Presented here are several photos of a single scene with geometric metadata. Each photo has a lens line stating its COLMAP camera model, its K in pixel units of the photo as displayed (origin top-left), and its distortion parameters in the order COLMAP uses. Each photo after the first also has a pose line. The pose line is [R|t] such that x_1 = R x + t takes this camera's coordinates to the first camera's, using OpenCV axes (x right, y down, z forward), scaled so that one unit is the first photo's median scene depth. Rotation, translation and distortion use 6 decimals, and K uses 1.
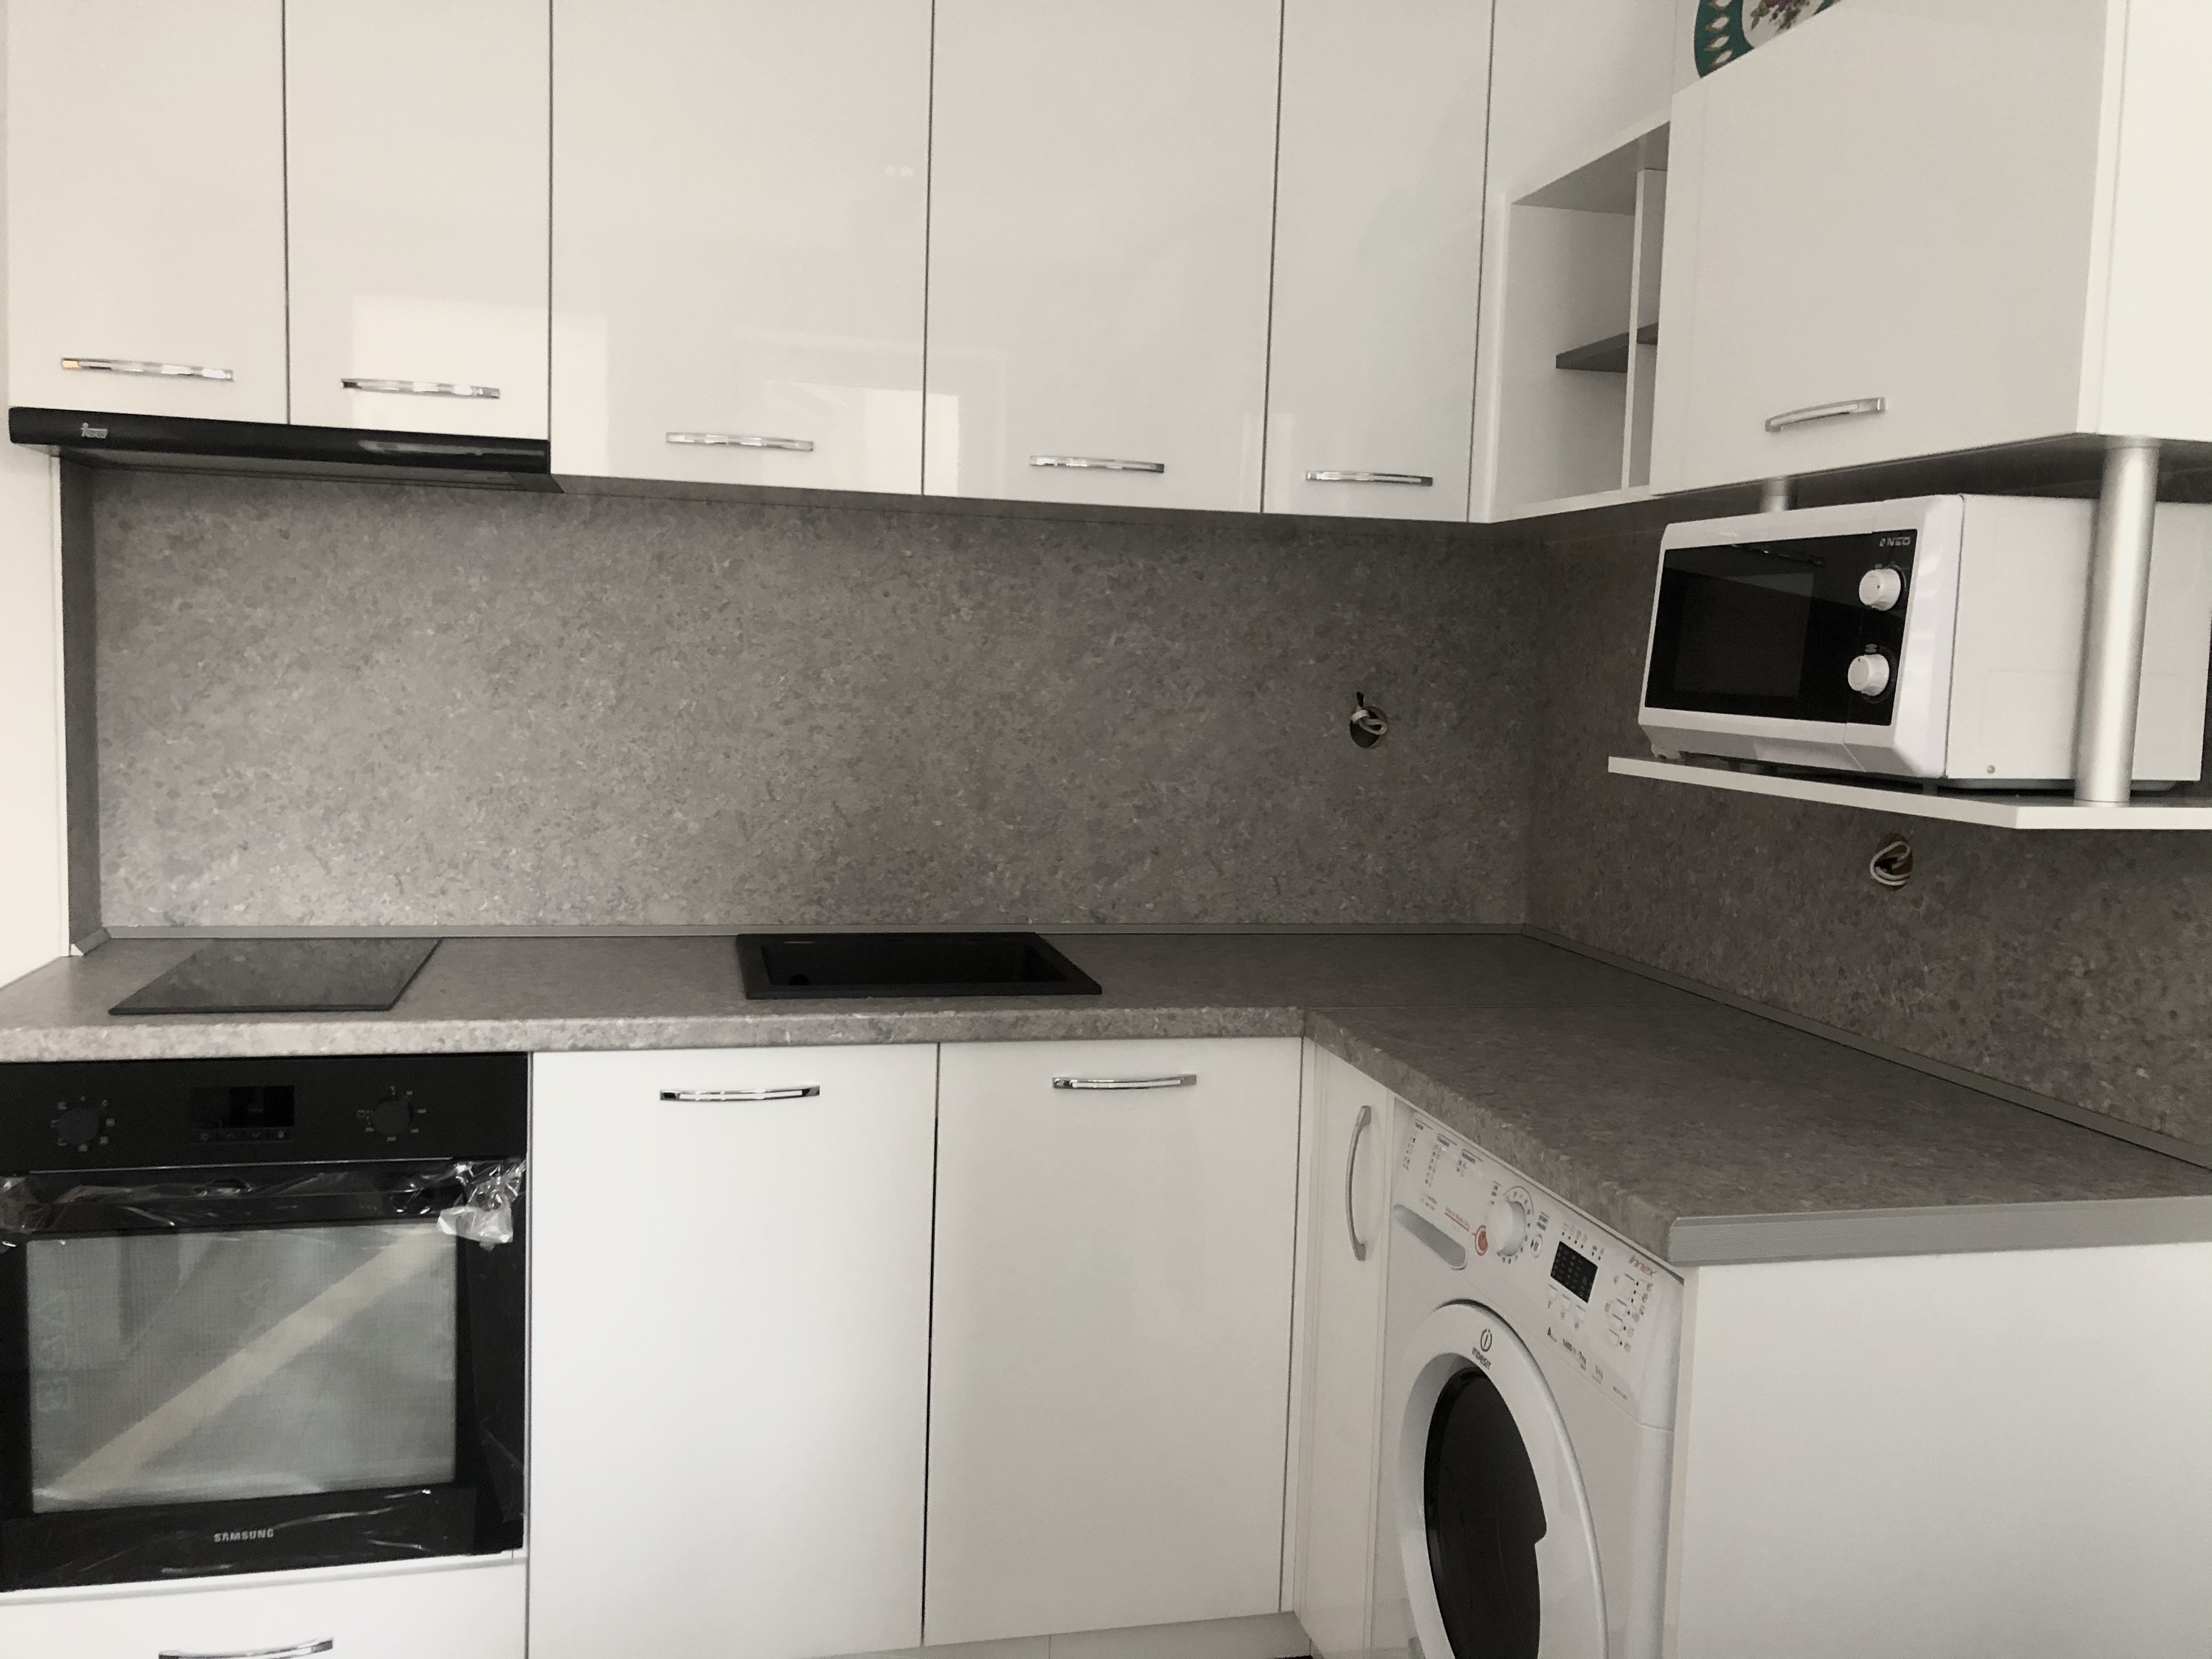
lens RADIAL K [[1817.9, 0, 1082.3], [0, 1817.9, 825.8], [0, 0, 1]] dist [0.066718, -0.096536]
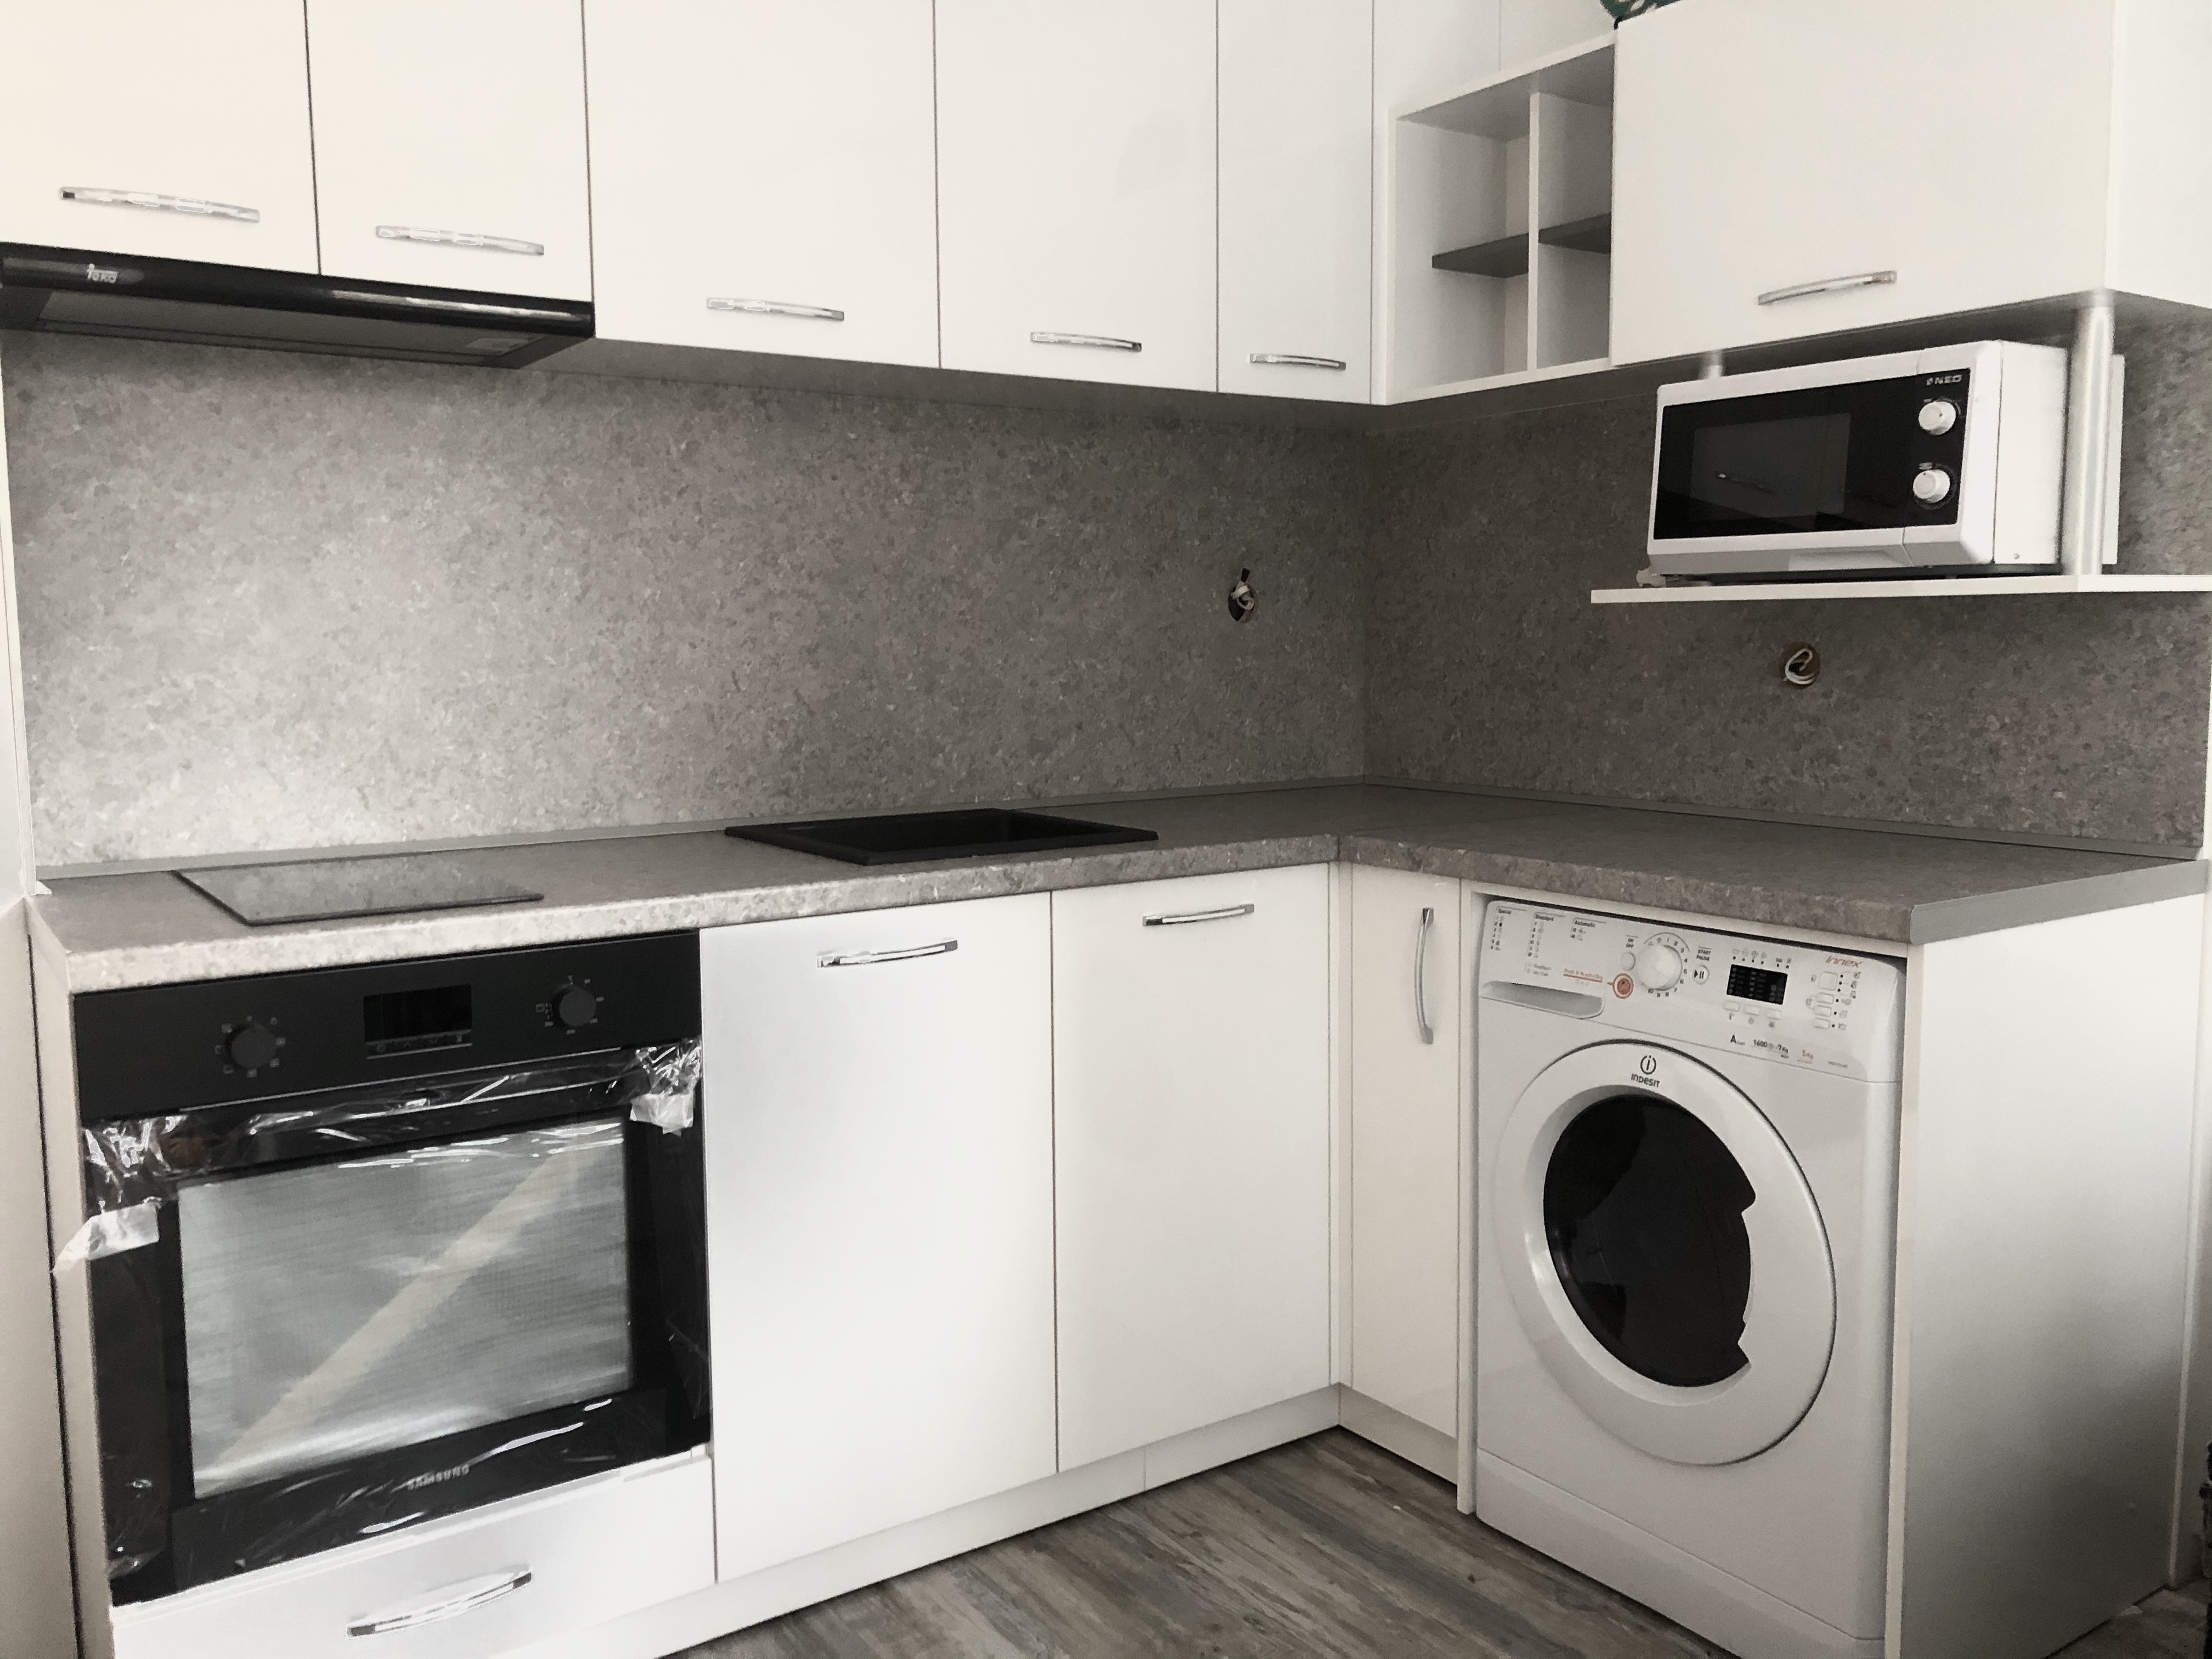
lens RADIAL K [[1830.9, 0, 1106.0], [0, 1830.9, 823.8], [0, 0, 1]] dist [0.068956, -0.107134]
pose [[0.927922, -0.078332, 0.364452, -0.368349], [0.072963, 0.996927, 0.028501, 0.045658], [-0.365564, 0.000145, 0.930786, 0.010888]]
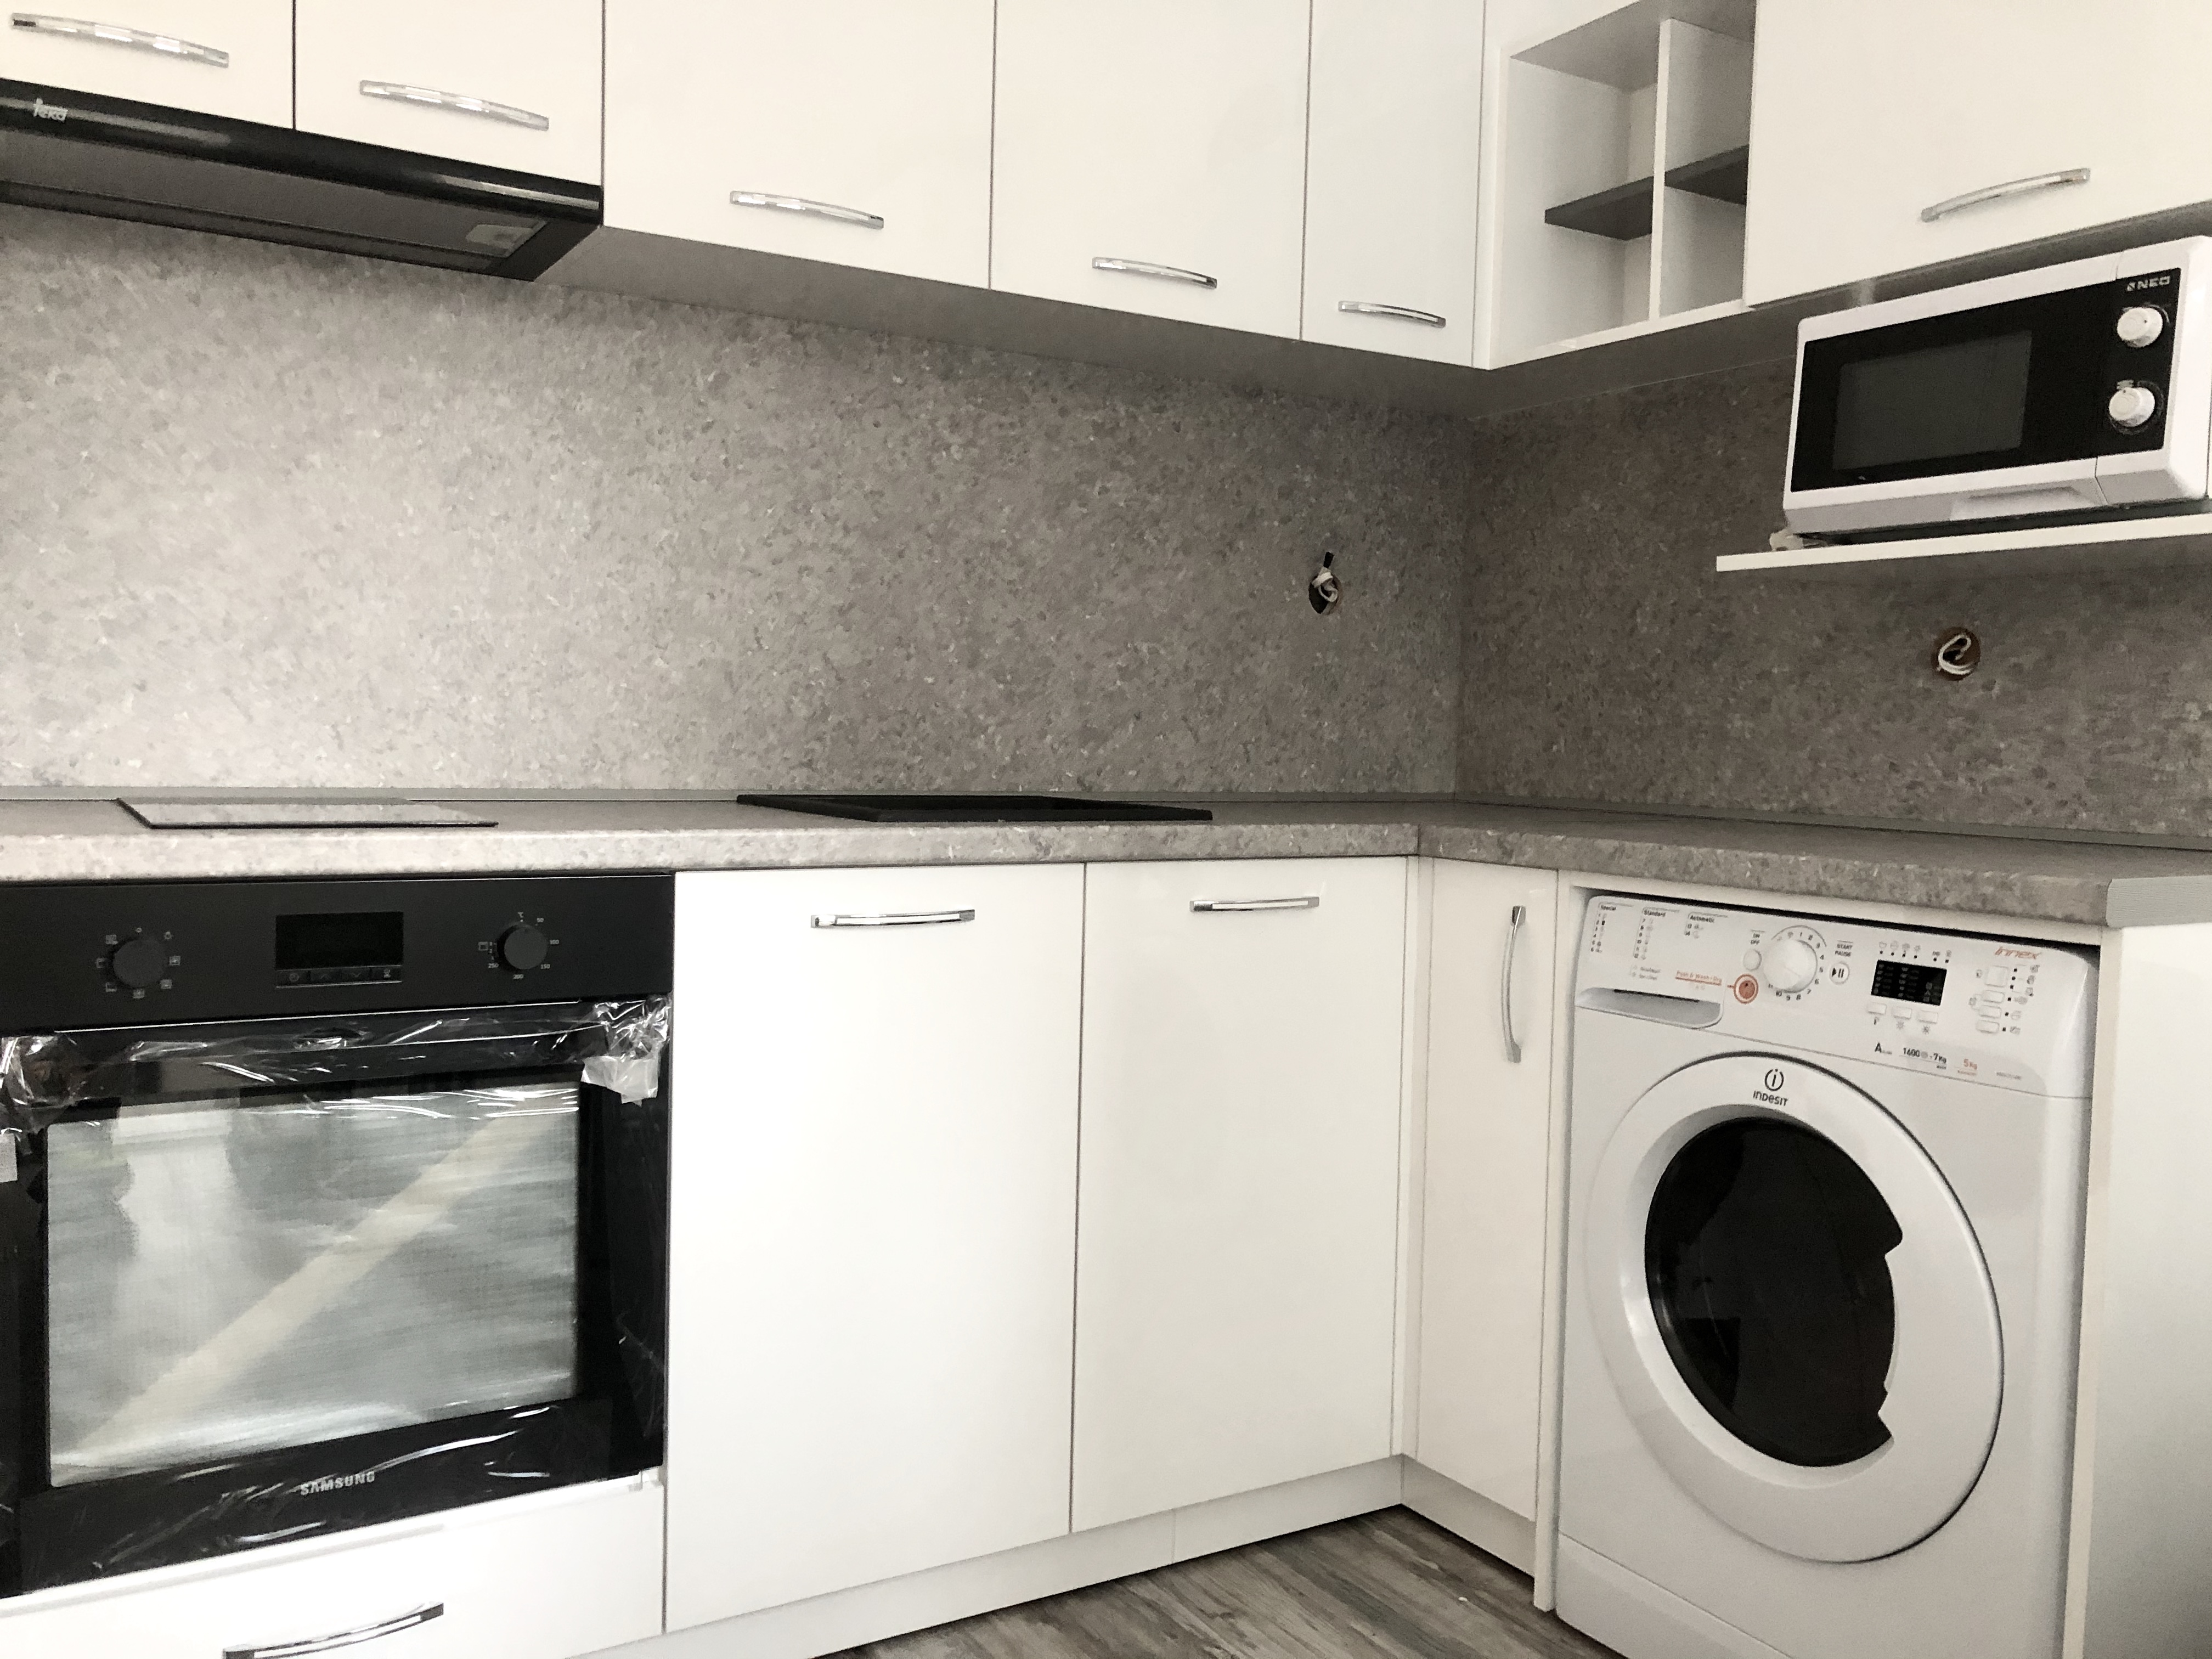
lens RADIAL K [[1831.6, 0, 1099.3], [0, 1831.6, 847.8], [0, 0, 1]] dist [0.054171, -0.069328]
pose [[0.949562, -0.029379, 0.312199, -0.309868], [0.036545, 0.999185, -0.017125, 0.109534], [-0.311442, 0.027671, 0.949862, 0.102723]]
